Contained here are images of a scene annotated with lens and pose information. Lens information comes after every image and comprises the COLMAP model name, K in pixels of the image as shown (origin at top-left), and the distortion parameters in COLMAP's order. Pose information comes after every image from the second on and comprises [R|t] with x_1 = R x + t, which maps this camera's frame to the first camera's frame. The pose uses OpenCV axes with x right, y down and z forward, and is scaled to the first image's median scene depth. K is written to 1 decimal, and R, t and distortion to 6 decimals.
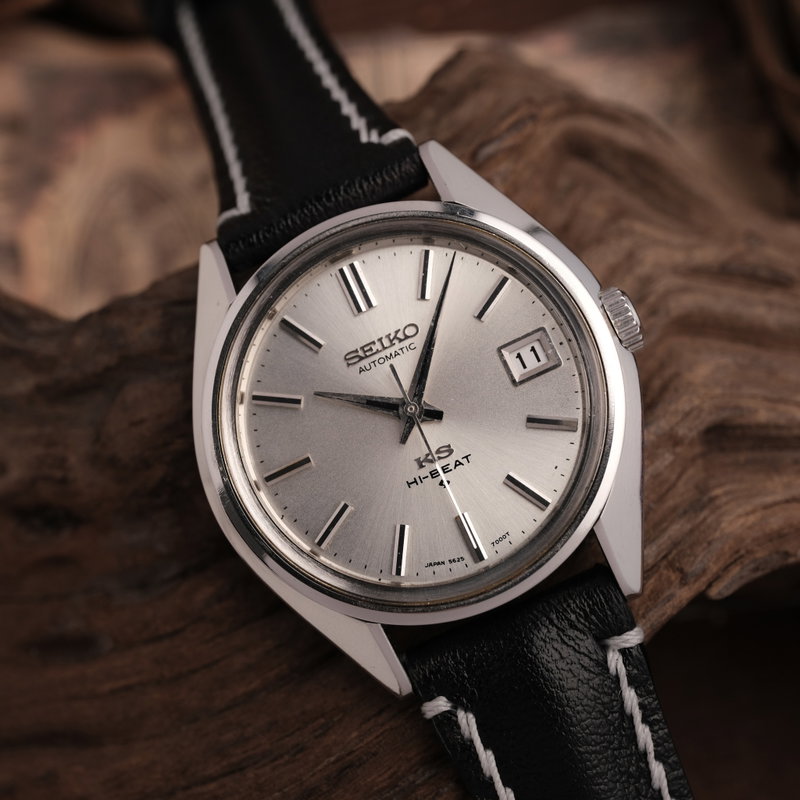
lens RADIAL K [[1637.0, 0, 395.5], [0, 1637.0, 406.7], [0, 0, 1]] dist [0.123735, 0.000000]
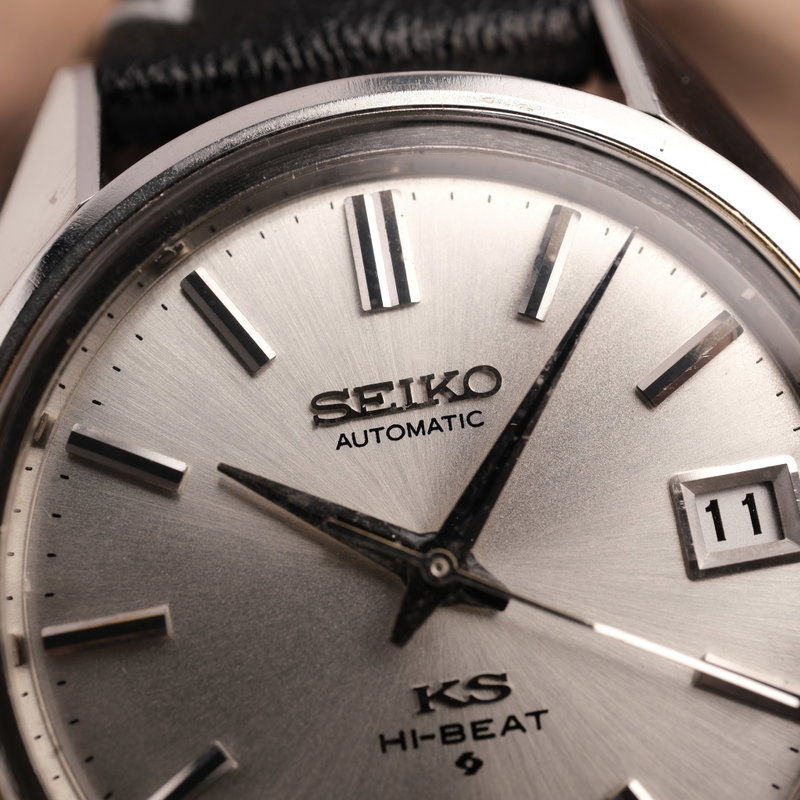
lens RADIAL K [[1637.0, 0, 398.2], [0, 1637.0, 397.6], [0, 0, 1]] dist [0.123735, 0.000000]
pose [[0.963259, 0.261756, 0.060139, -0.035524], [-0.259656, 0.964849, -0.040558, -0.020004], [-0.068641, 0.023452, 0.997366, 0.583087]]
